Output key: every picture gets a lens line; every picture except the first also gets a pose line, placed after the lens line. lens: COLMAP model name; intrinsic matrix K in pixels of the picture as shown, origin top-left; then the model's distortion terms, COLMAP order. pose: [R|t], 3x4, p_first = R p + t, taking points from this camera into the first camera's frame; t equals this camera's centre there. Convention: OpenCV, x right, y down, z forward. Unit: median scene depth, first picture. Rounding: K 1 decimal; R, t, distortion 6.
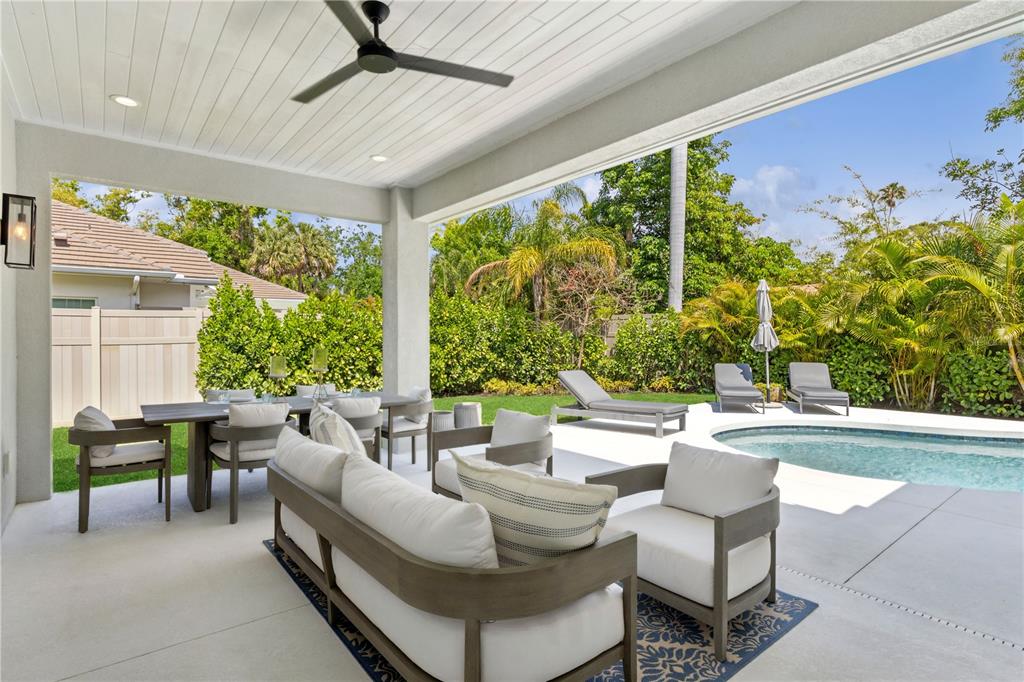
lens RADIAL K [[515.0, 0, 512.0], [0, 515.0, 341.0], [0, 0, 1]] dist [-0.002106, -0.000020]
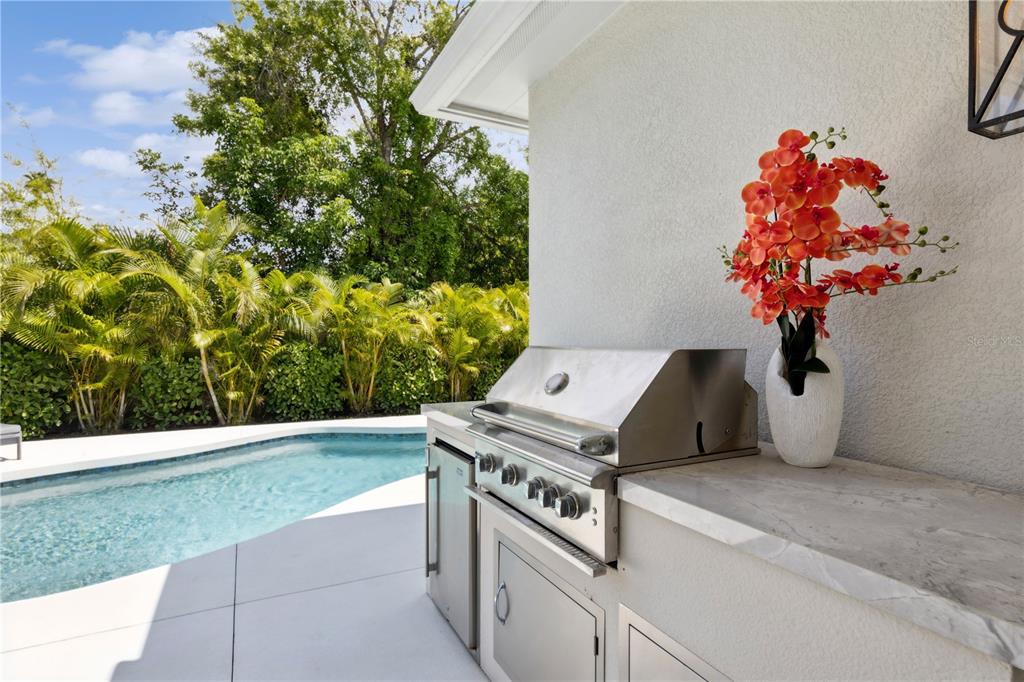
lens RADIAL K [[515.0, 0, 512.0], [0, 515.0, 341.0], [0, 0, 1]] dist [-0.002106, -0.000020]
pose [[0.185827, 0.005927, 0.982565, 0.093378], [0.006417, 0.999953, -0.007246, -0.001098], [-0.982562, 0.007652, 0.185780, 0.205361]]
